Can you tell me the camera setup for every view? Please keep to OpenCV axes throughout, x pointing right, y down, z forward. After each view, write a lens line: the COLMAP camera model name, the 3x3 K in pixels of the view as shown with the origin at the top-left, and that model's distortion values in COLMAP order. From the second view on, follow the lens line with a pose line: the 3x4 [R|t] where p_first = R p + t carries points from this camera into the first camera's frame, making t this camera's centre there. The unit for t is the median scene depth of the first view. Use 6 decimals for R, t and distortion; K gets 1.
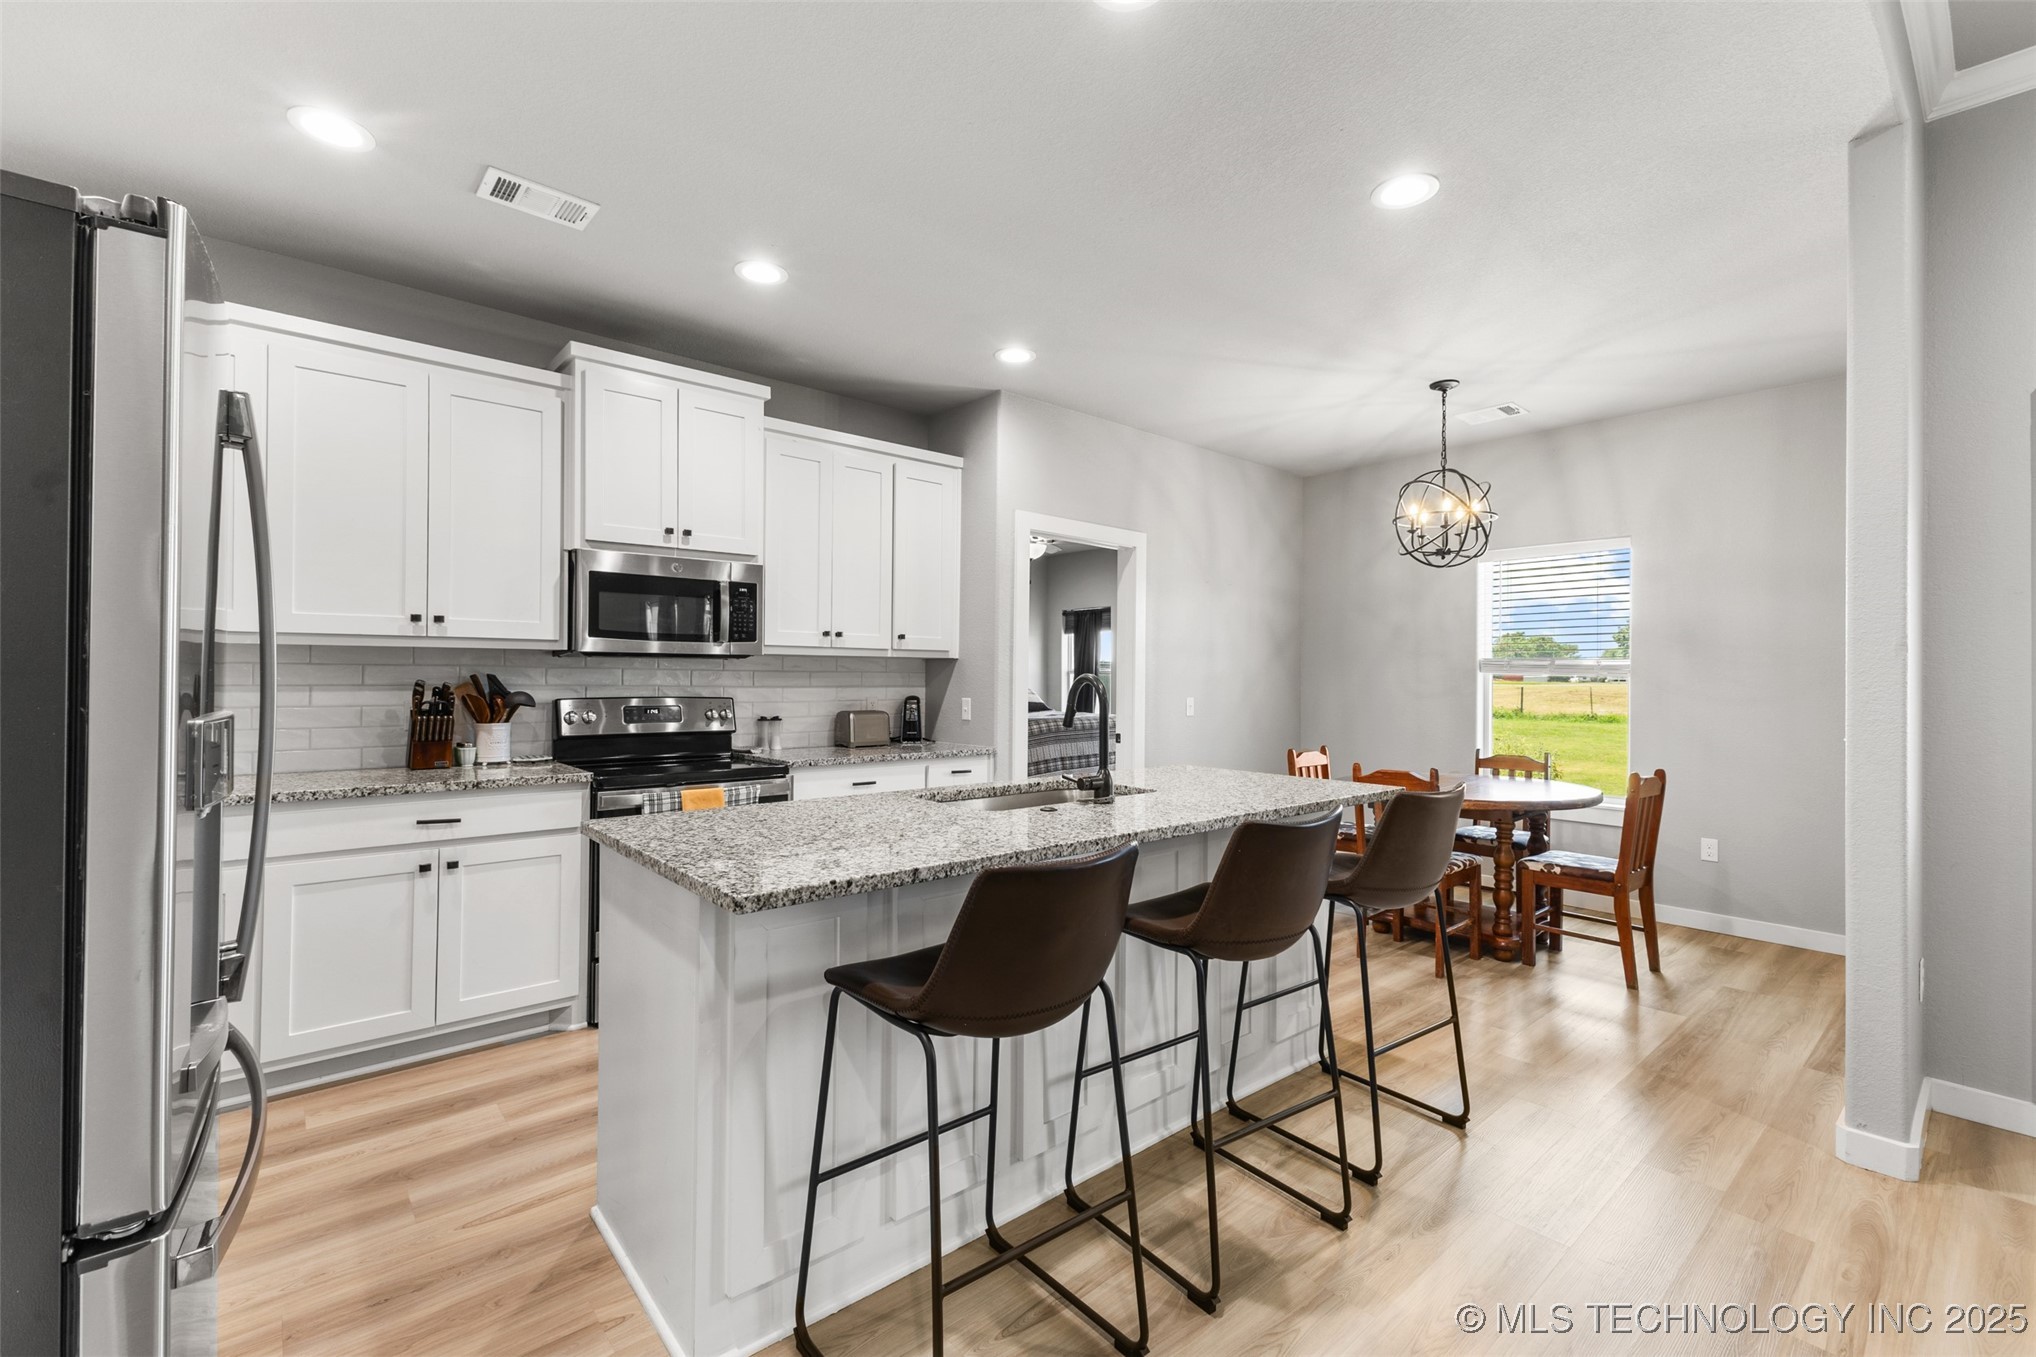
lens RADIAL K [[858.9, 0, 1018.0], [0, 858.9, 678.5], [0, 0, 1]] dist [-0.004407, -0.000328]
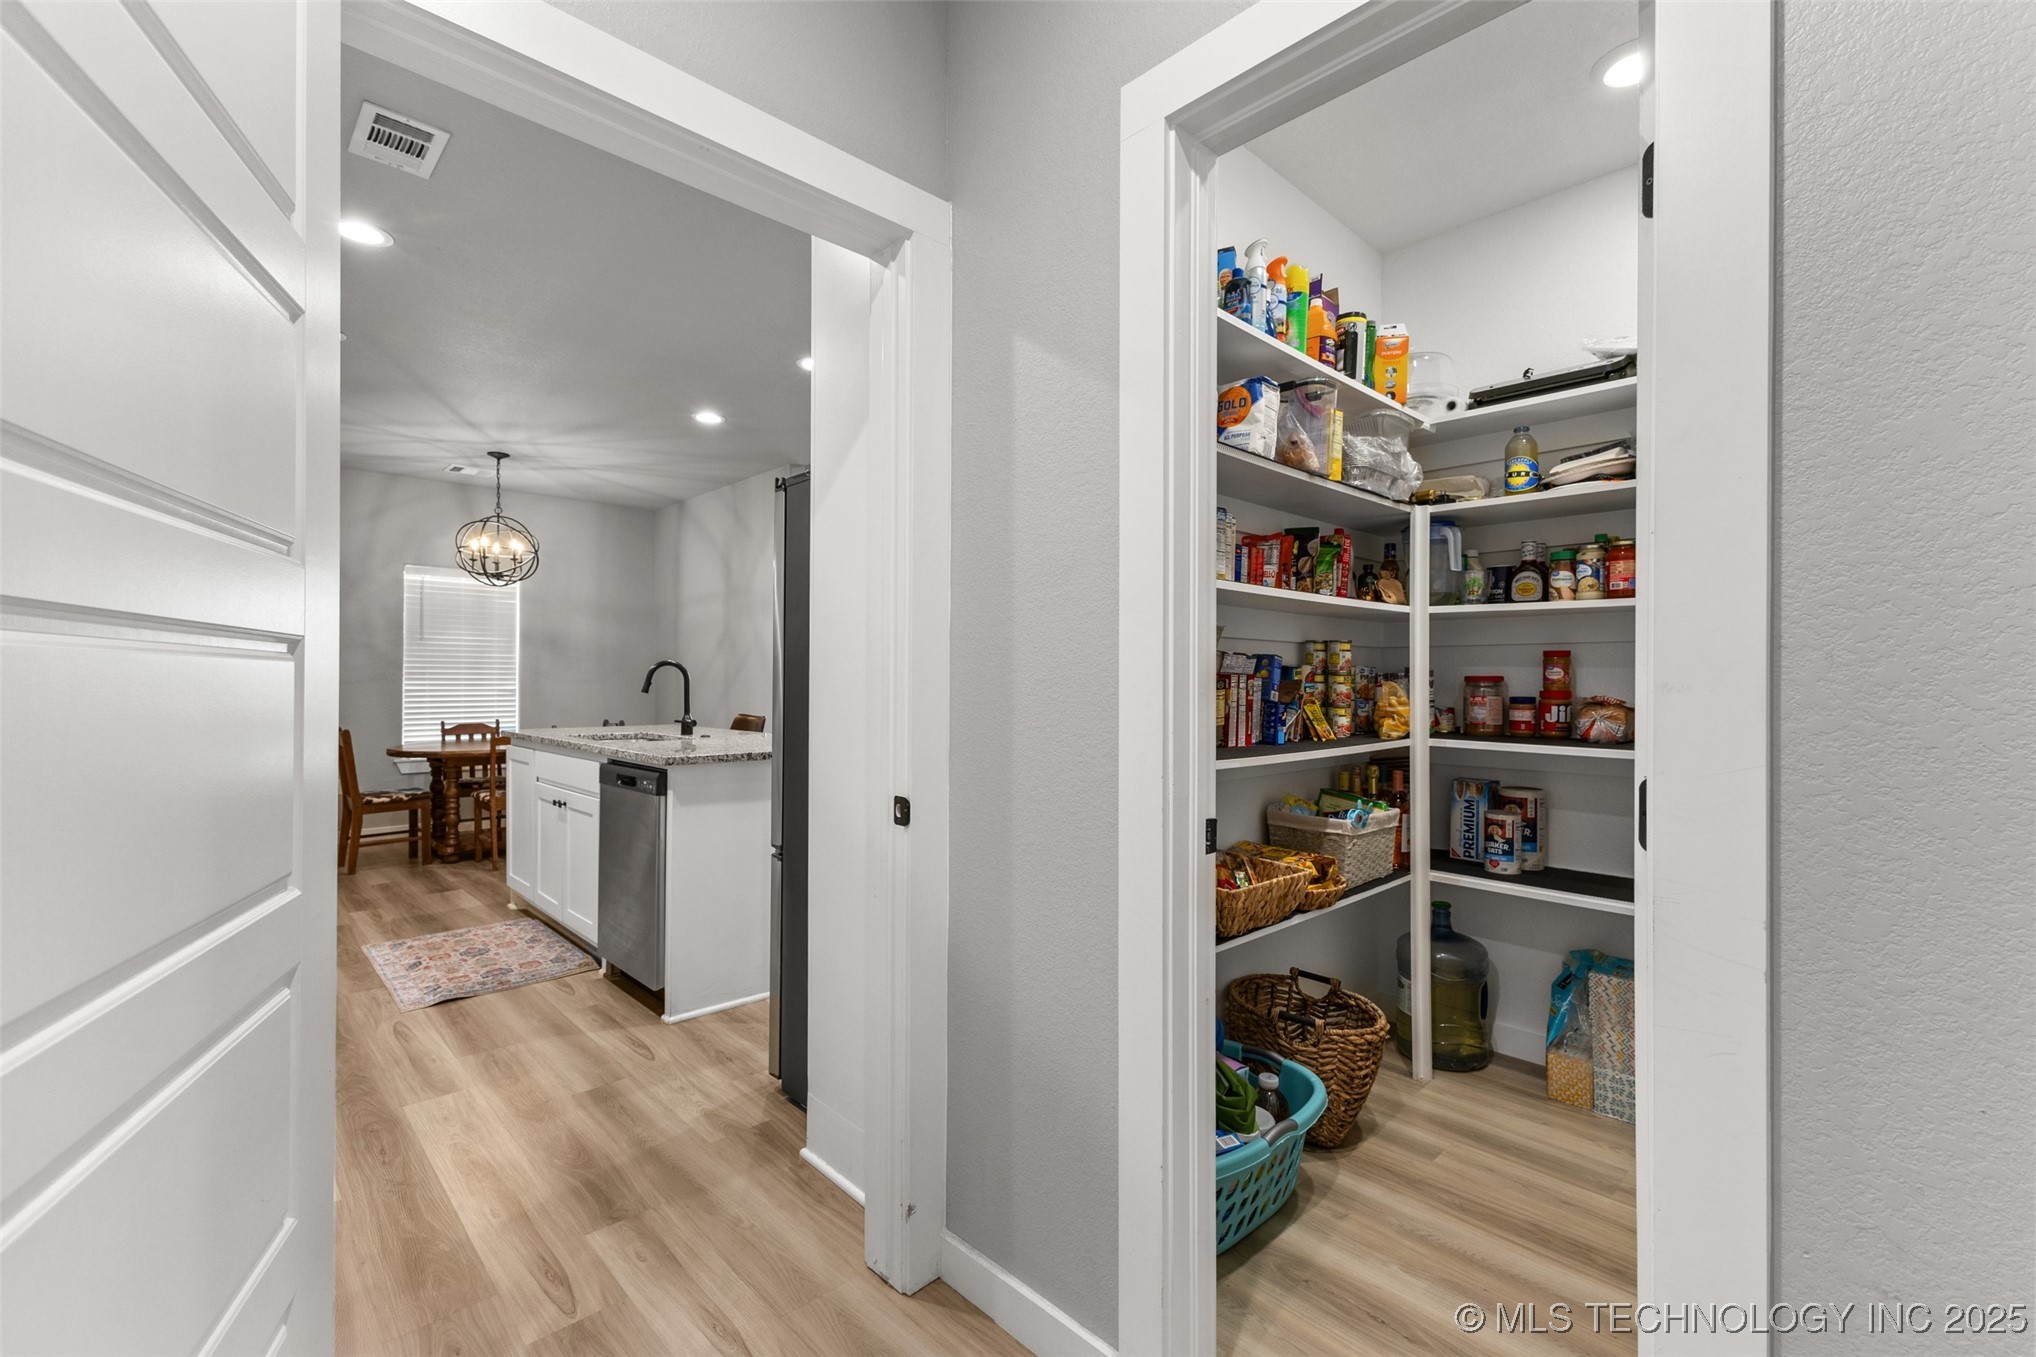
lens RADIAL K [[868.9, 0, 1029.0], [0, 868.9, 682.1], [0, 0, 1]] dist [0.003985, 0.000244]
pose [[-0.059844, -0.005886, 0.998190, -1.117059], [0.000492, 0.999982, 0.005926, 0.020007], [-0.998208, 0.000846, -0.059840, 0.263938]]
